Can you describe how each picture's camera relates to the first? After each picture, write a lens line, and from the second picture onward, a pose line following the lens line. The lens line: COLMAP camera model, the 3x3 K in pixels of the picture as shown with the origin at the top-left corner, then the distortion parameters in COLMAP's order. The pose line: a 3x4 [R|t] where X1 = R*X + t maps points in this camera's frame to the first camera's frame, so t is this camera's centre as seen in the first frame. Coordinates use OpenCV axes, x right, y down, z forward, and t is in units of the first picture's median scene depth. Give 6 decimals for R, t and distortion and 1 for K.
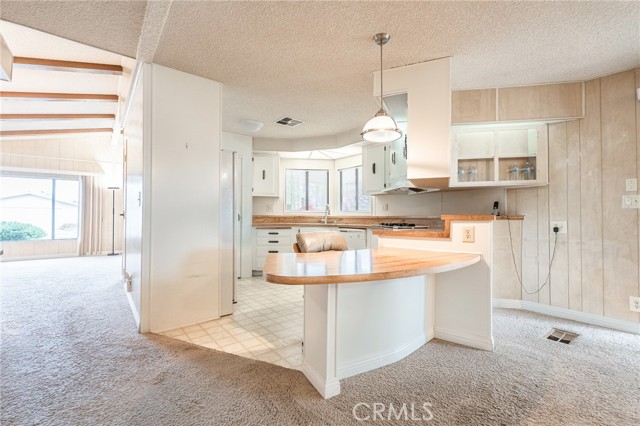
lens RADIAL K [[284.7, 0, 320.0], [0, 284.7, 213.0], [0, 0, 1]] dist [-0.002661, -0.000409]
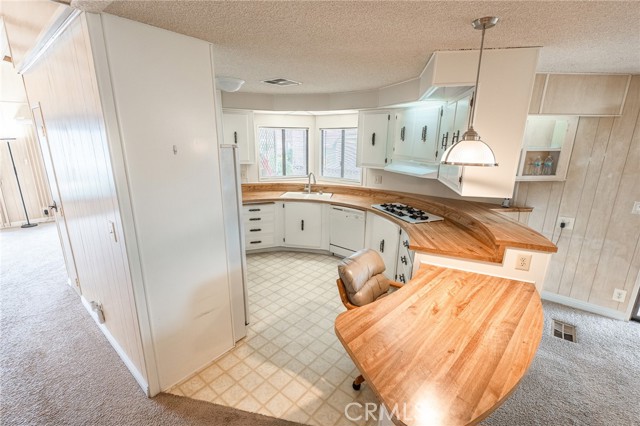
lens RADIAL K [[284.2, 0, 320.0], [0, 284.2, 213.0], [0, 0, 1]] dist [-0.000970, -0.000103]
pose [[0.976410, -0.046278, 0.210908, -0.261235], [-0.010188, 0.965801, 0.259084, -0.252003], [-0.215685, -0.255121, 0.942546, 0.229845]]
